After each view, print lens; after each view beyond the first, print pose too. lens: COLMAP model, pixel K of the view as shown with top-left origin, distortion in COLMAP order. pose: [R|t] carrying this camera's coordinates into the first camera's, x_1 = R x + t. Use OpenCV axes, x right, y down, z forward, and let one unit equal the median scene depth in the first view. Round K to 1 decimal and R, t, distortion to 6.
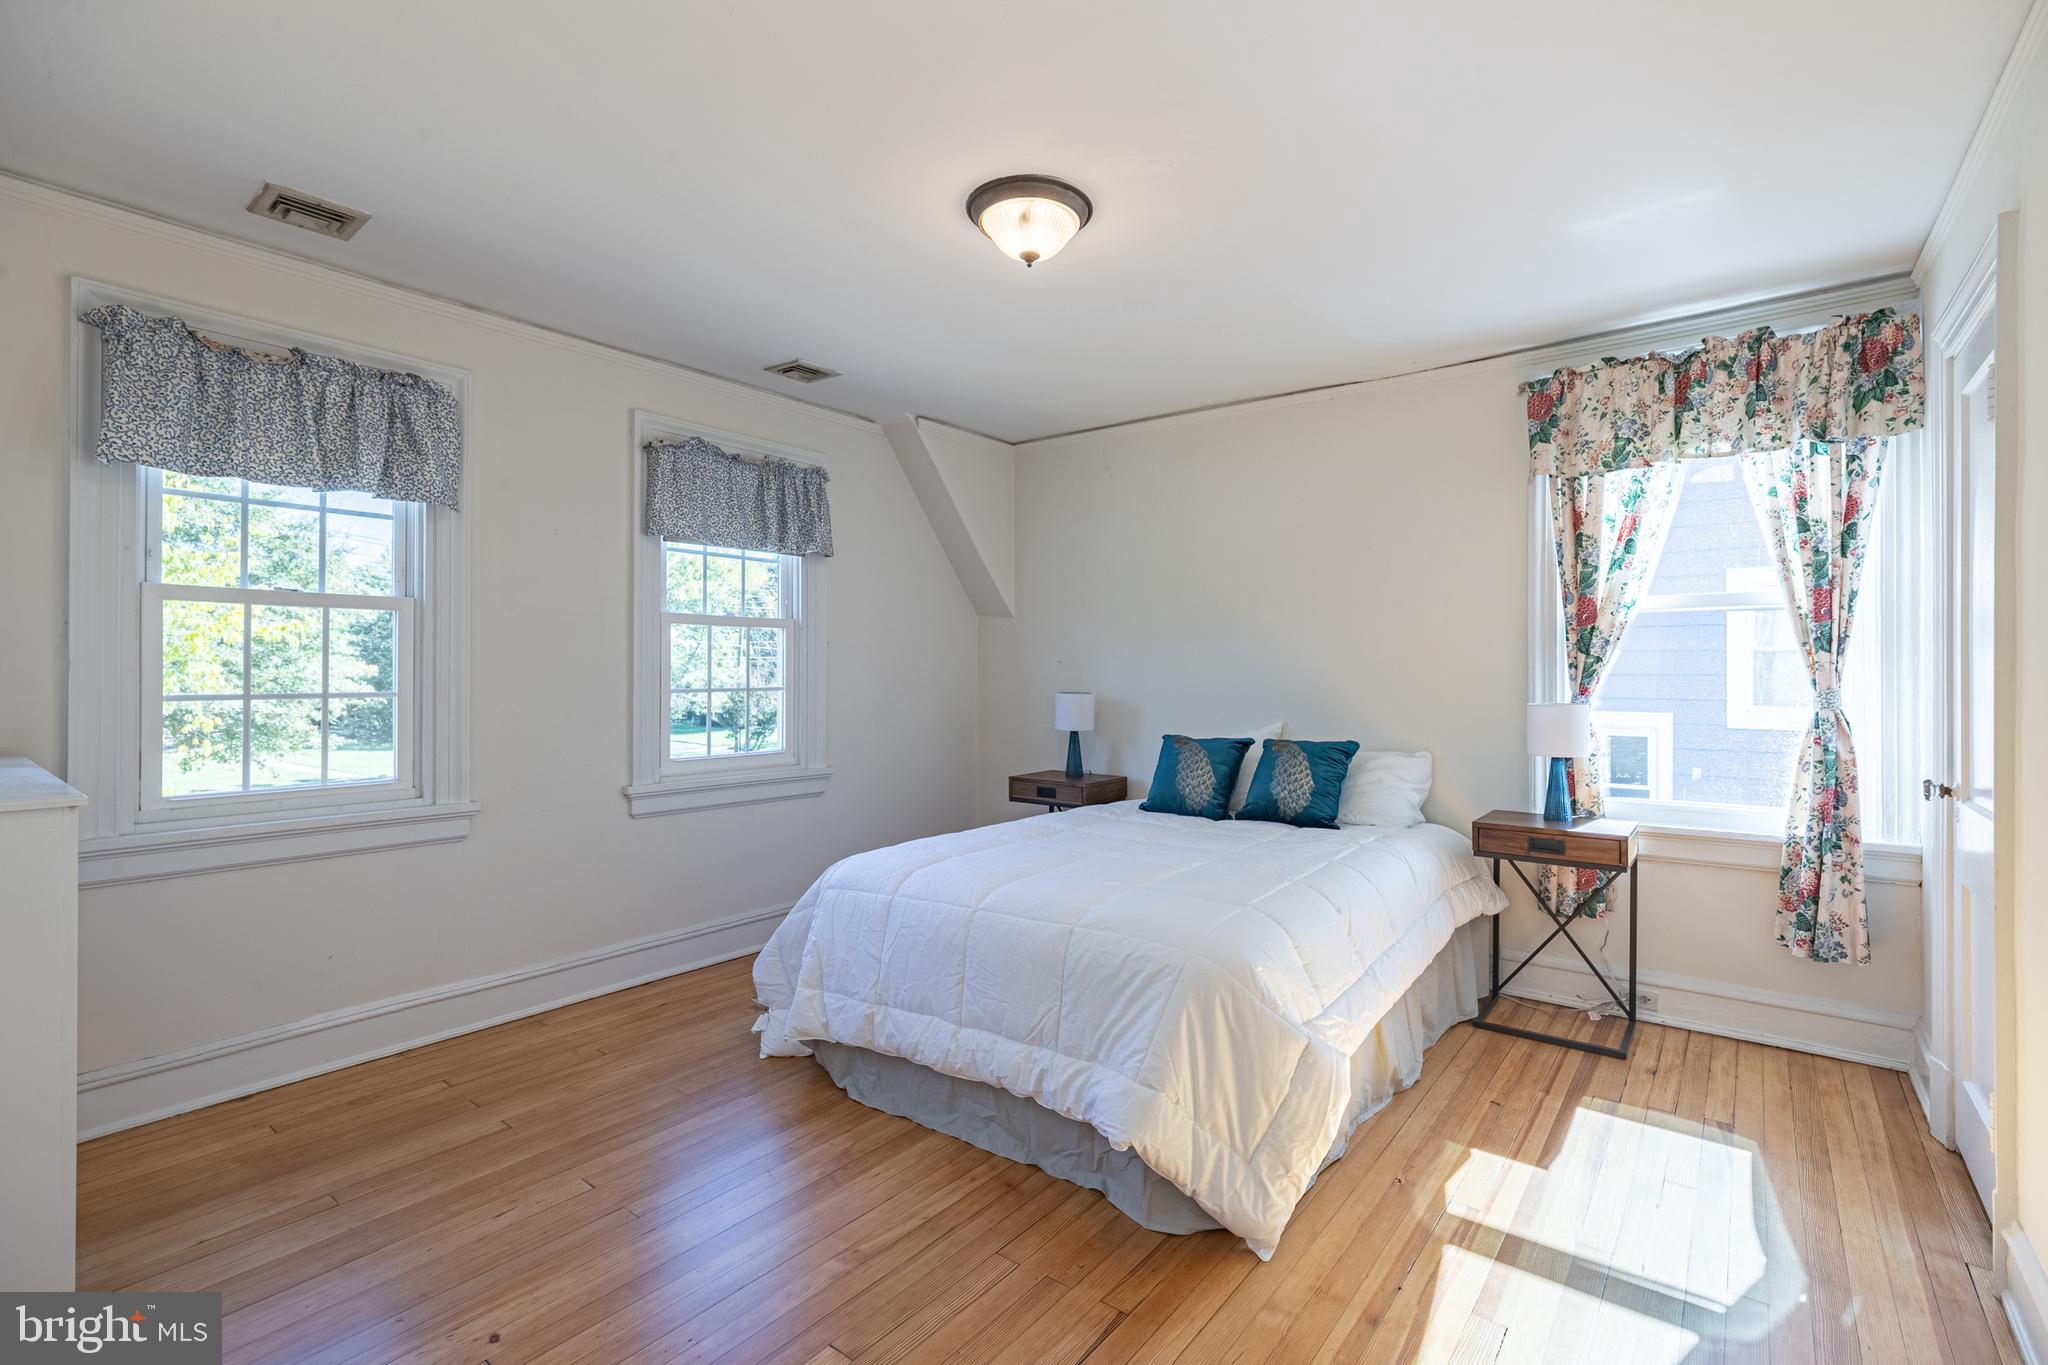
lens RADIAL K [[918.1, 0, 1025.4], [0, 918.1, 677.3], [0, 0, 1]] dist [0.001212, 0.000303]
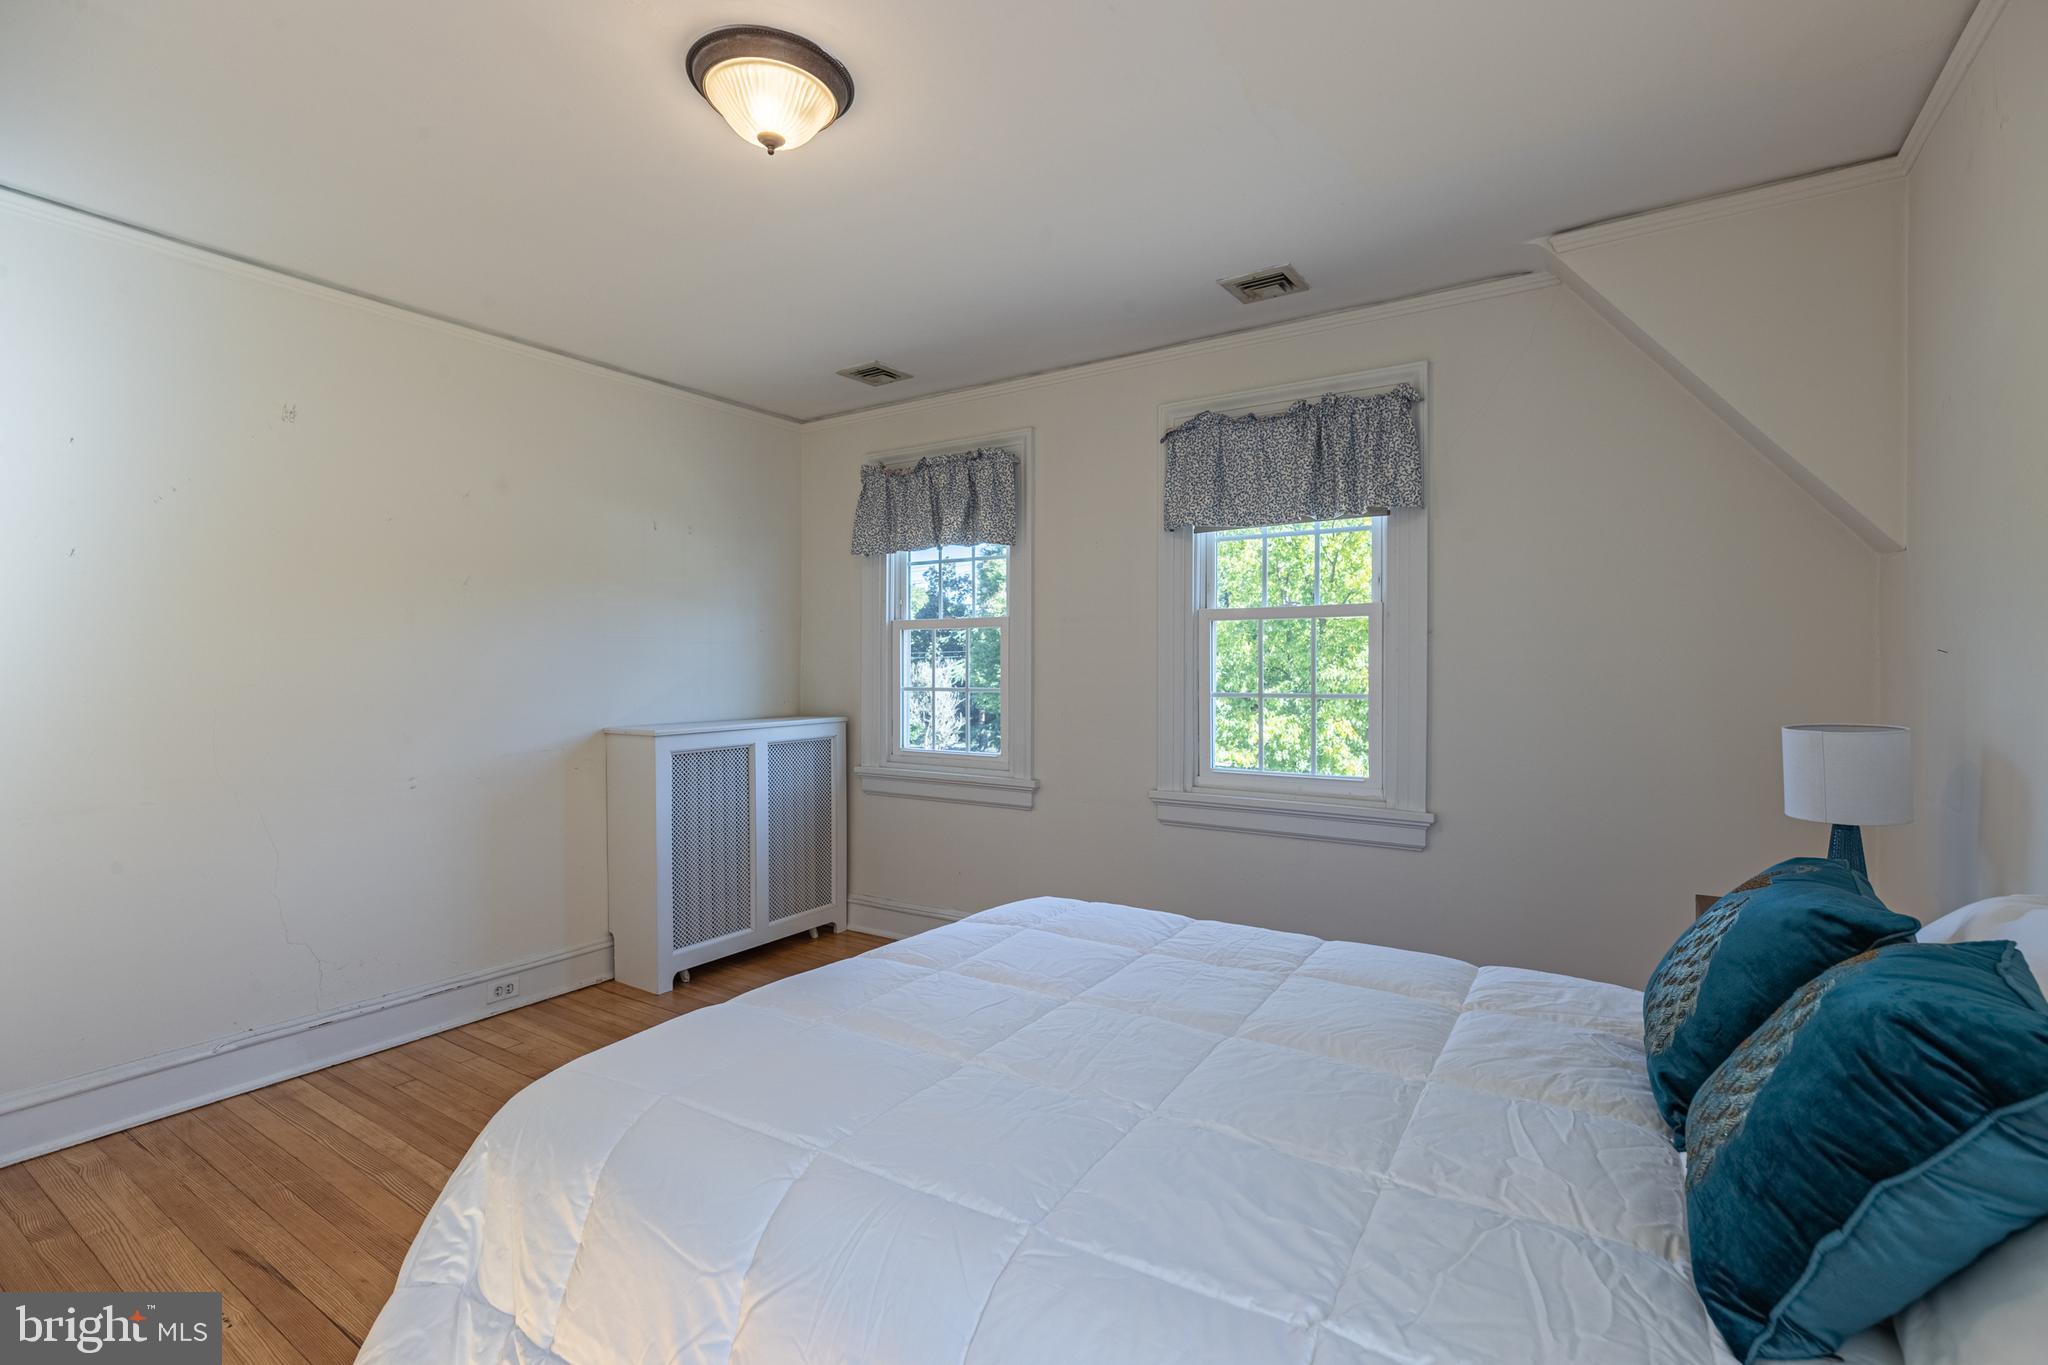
lens RADIAL K [[918.1, 0, 1026.8], [0, 918.1, 668.0], [0, 0, 1]] dist [0.001212, 0.000303]
pose [[0.091290, -0.003223, -0.995819, 0.499415], [-0.006123, 0.999974, -0.003798, -0.006560], [0.995806, 0.006444, 0.091267, 0.720437]]
